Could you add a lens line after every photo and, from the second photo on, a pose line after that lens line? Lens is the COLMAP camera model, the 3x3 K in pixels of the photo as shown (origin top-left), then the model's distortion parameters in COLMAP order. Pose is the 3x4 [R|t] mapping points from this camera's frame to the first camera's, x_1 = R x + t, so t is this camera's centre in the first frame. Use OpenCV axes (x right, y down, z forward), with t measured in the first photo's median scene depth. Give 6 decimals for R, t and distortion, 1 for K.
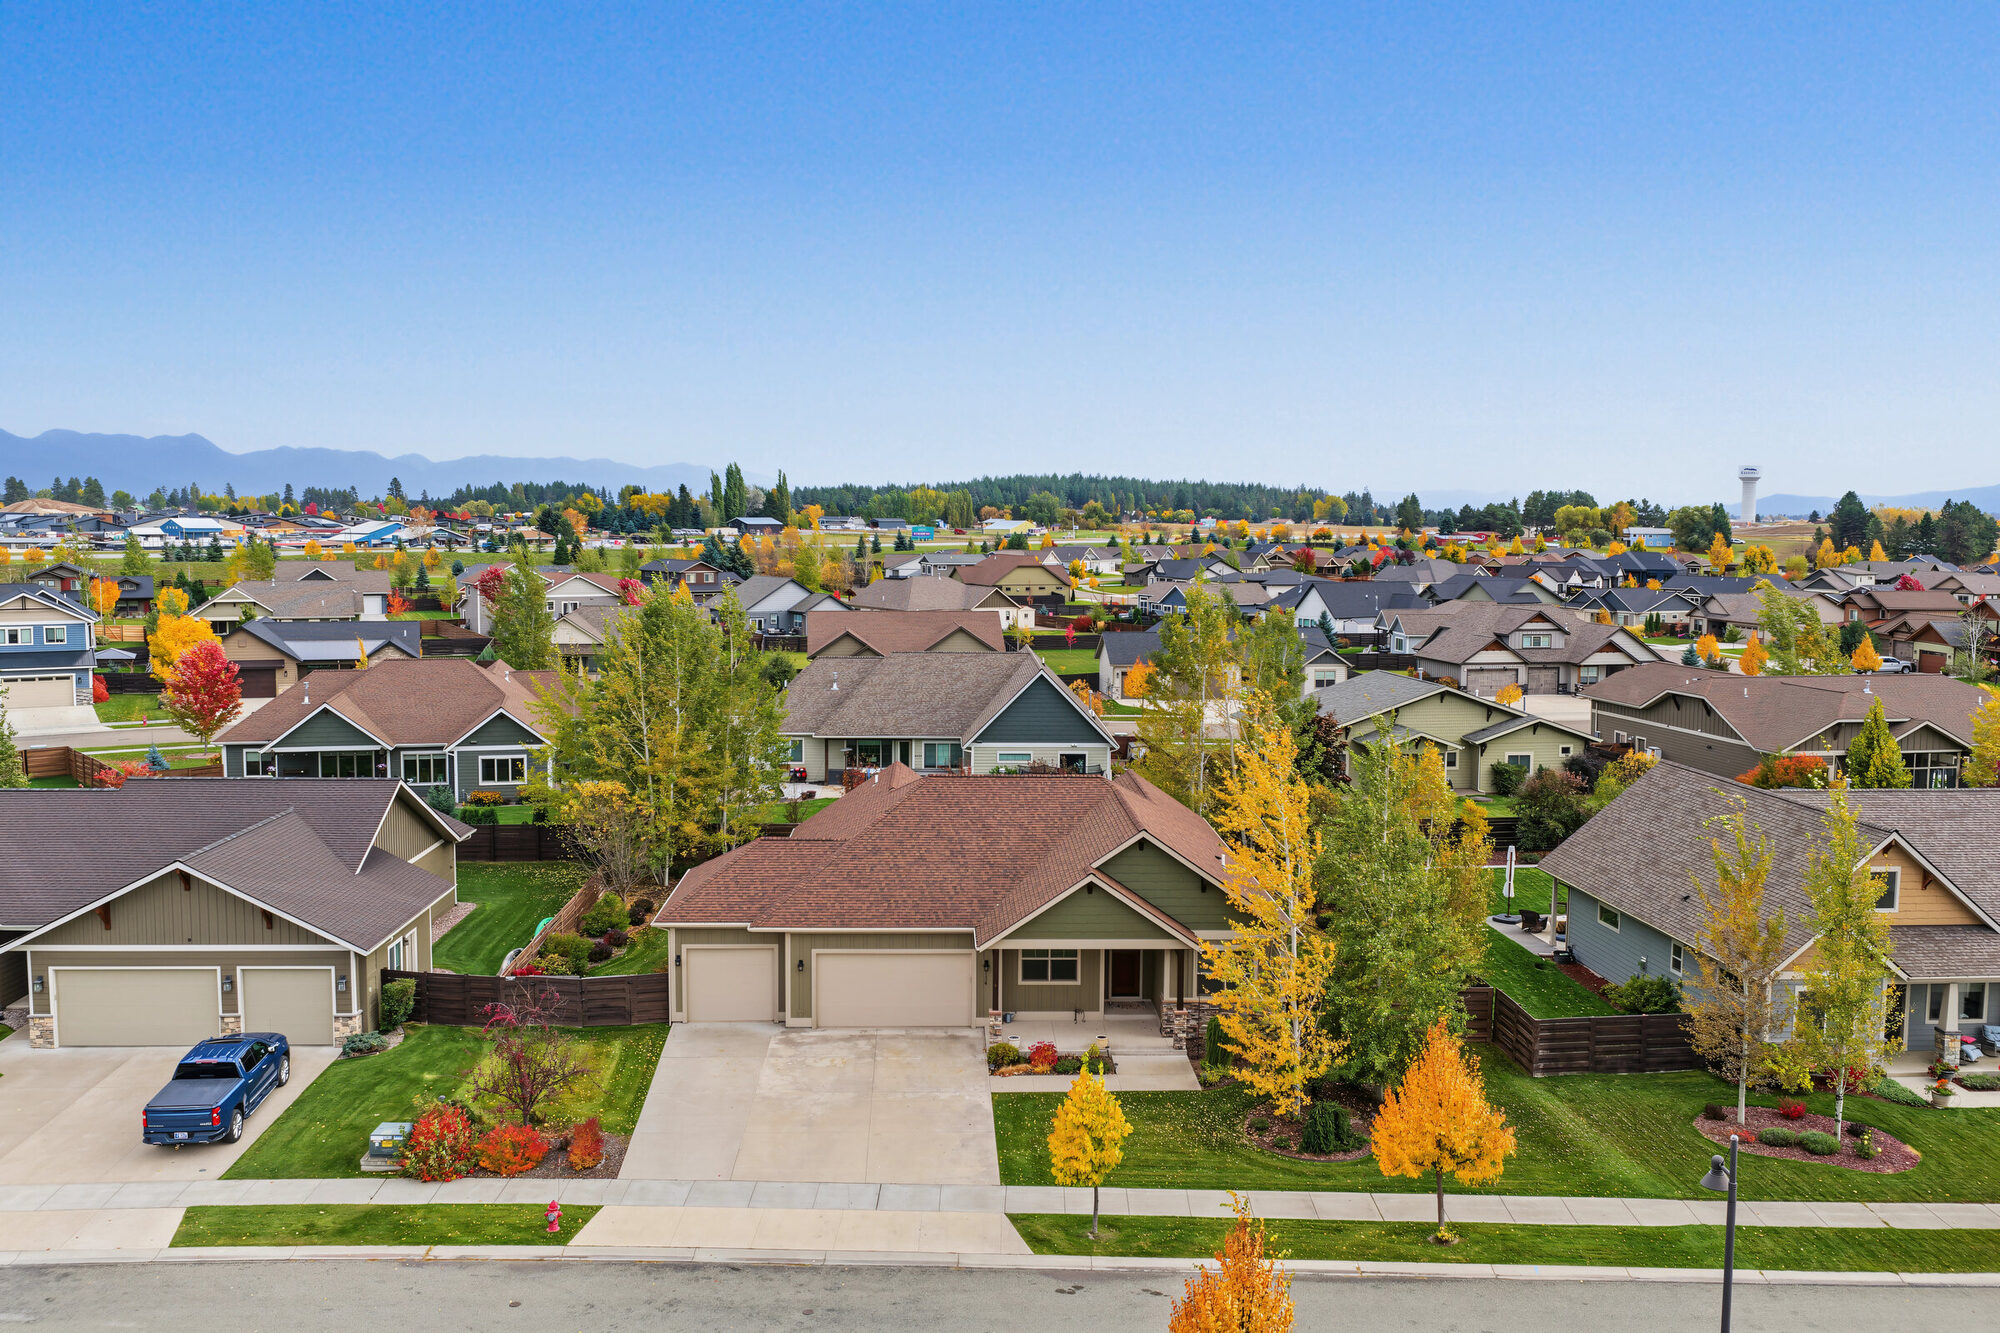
lens RADIAL K [[1637.9, 0, 1001.6], [0, 1637.9, 663.9], [0, 0, 1]] dist [0.002370, -0.005024]
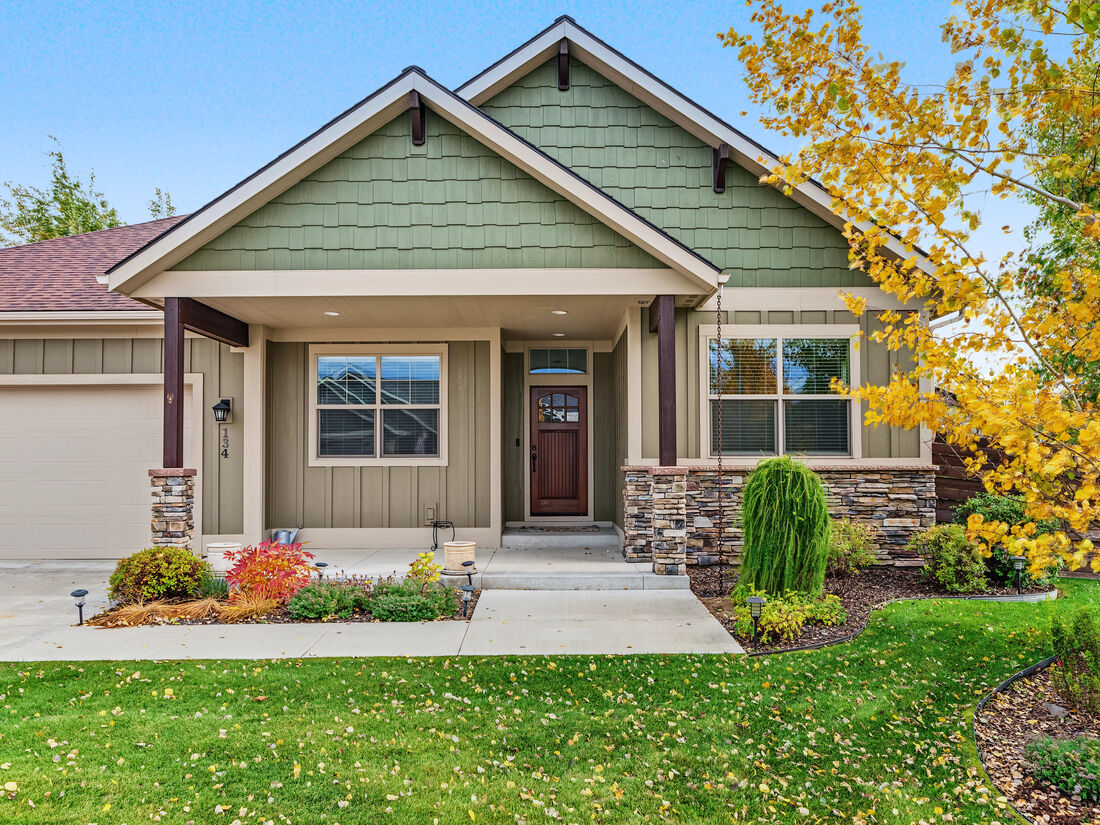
lens RADIAL K [[893.8, 0, 547.3], [0, 893.8, 416.0], [0, 0, 1]] dist [-0.003223, 0.004908]
pose [[0.999151, -0.009050, -0.040187, 0.087085], [0.003389, 0.990320, -0.138760, 0.220564], [0.041054, 0.138506, 0.989510, 0.772354]]
